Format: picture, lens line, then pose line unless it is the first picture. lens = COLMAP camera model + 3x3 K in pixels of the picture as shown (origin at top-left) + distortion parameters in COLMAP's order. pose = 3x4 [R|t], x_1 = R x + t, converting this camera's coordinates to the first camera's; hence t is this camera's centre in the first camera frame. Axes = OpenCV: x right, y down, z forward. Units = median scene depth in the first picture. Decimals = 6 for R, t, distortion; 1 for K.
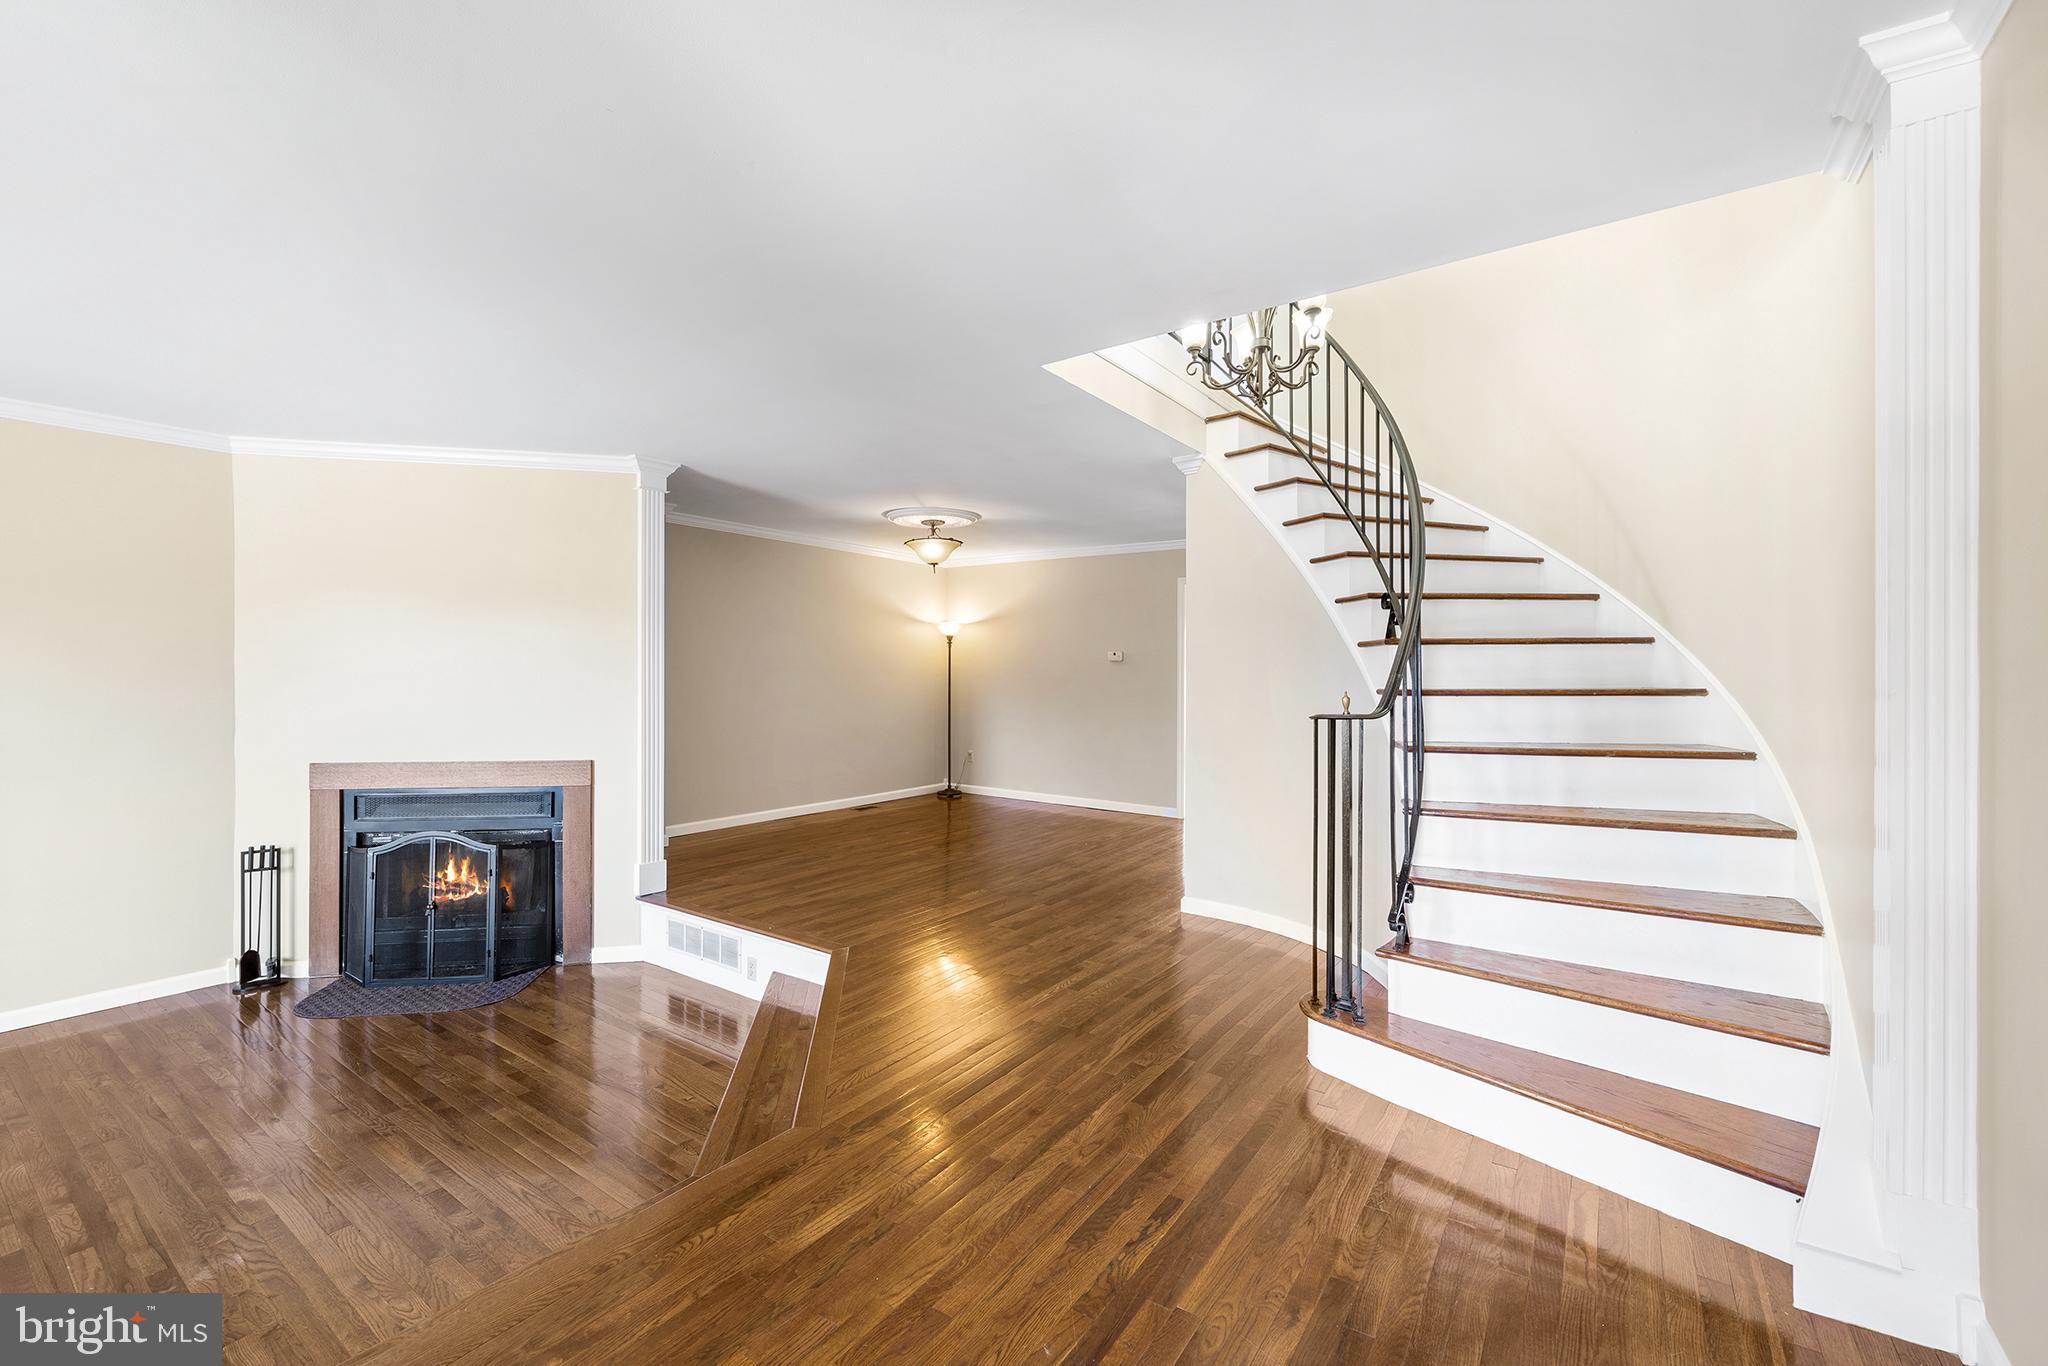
lens RADIAL K [[859.2, 0, 1025.0], [0, 859.2, 676.3], [0, 0, 1]] dist [-0.000161, 0.000142]
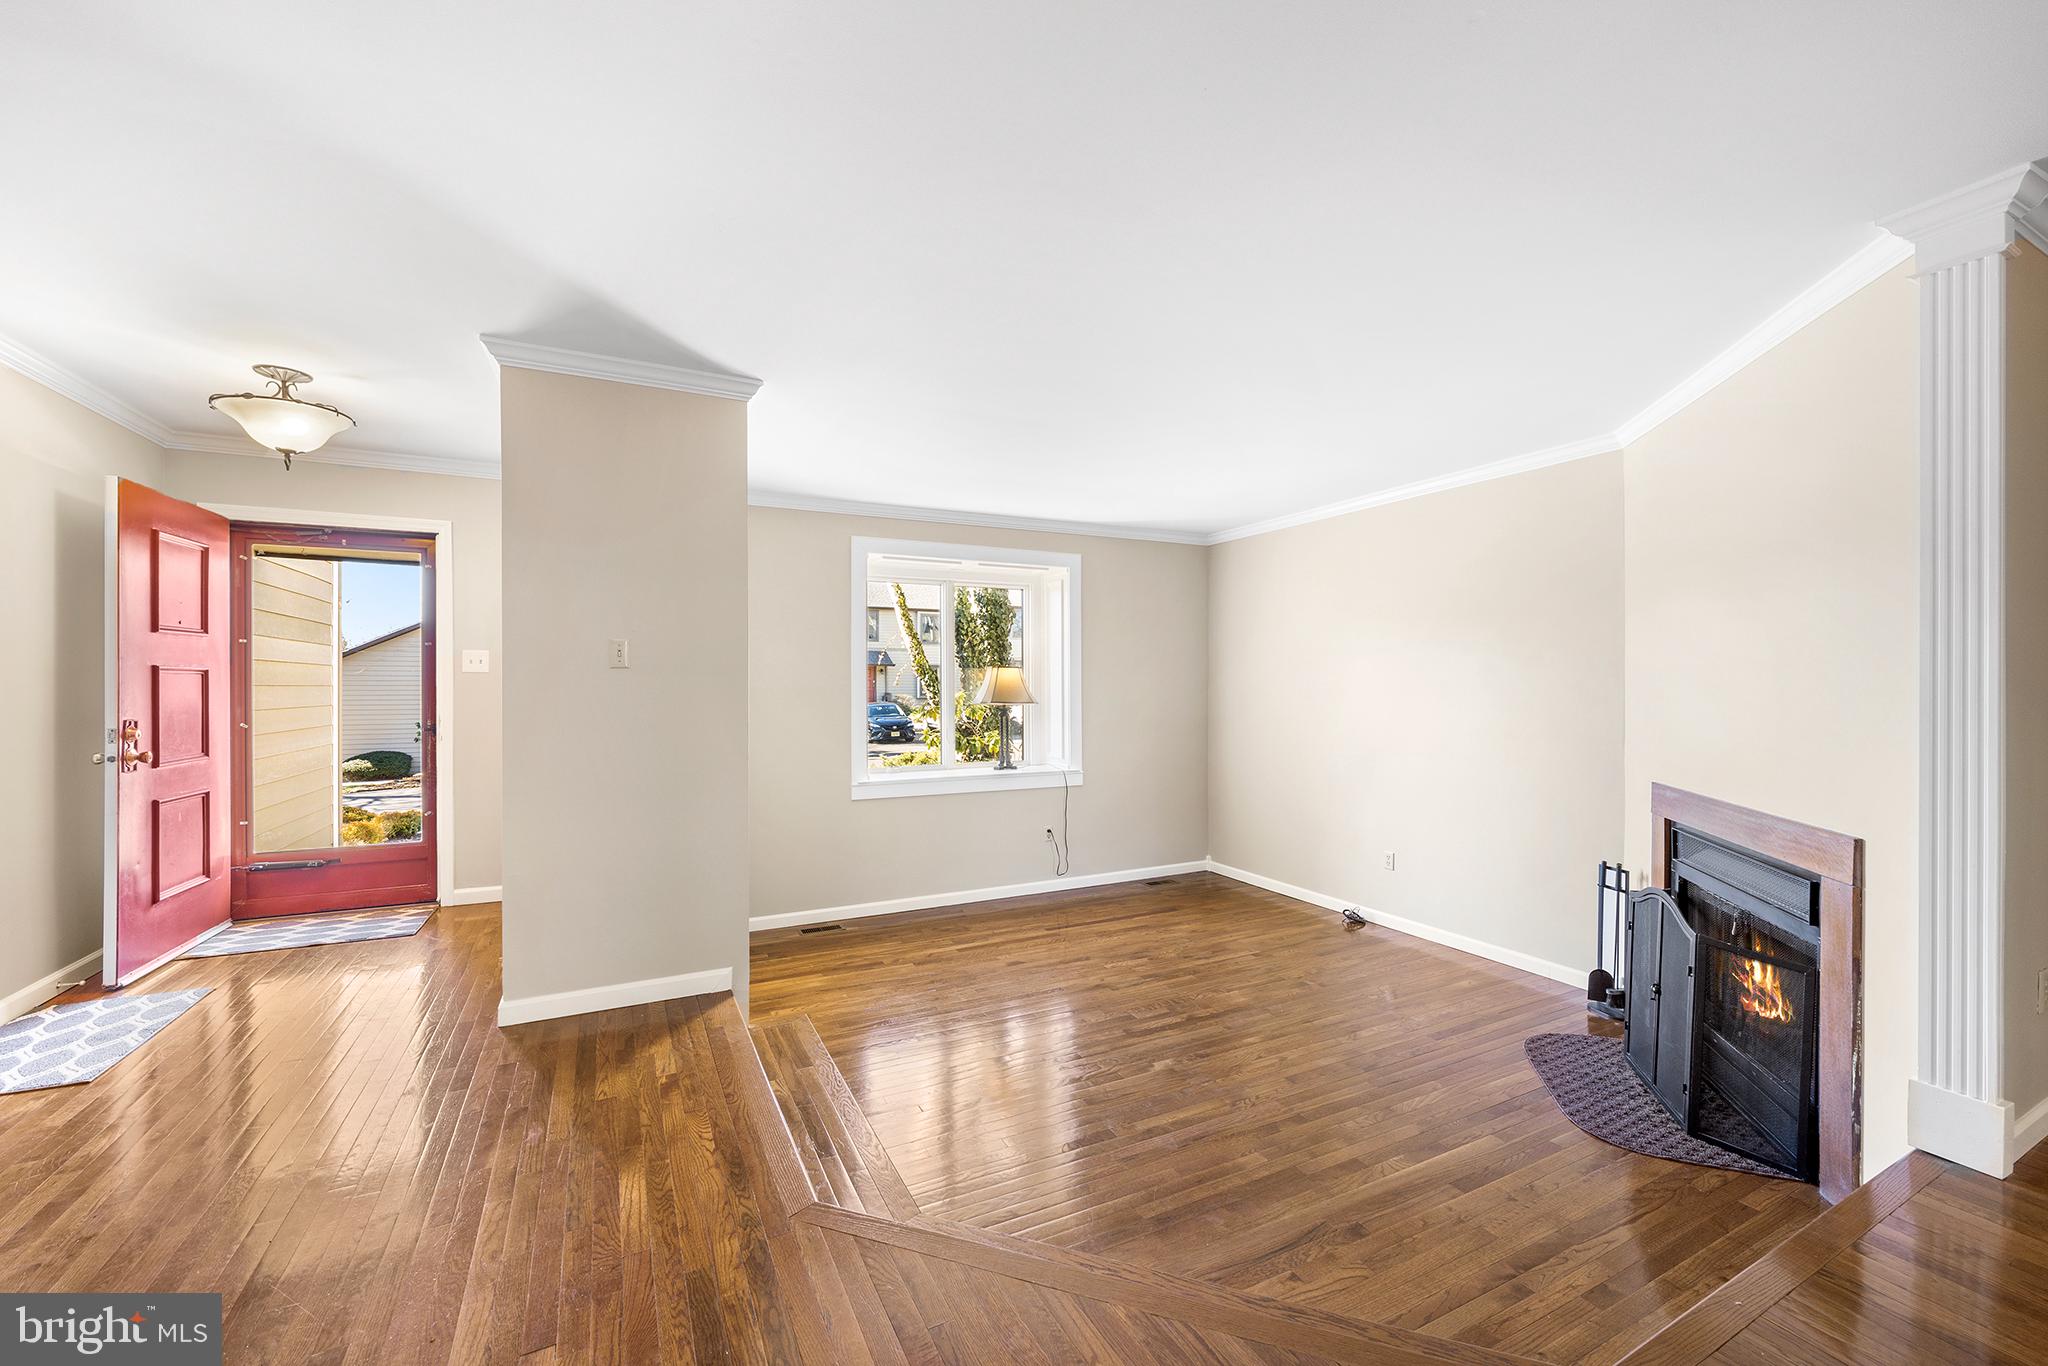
lens RADIAL K [[805.7, 0, 1019.9], [0, 805.7, 682.8], [0, 0, 1]] dist [-0.000832, -0.000276]
pose [[-0.475947, -0.003231, -0.879468, 0.194602], [-0.001988, 0.999995, -0.002598, 0.005201], [0.879472, 0.000512, -0.475951, 0.885908]]
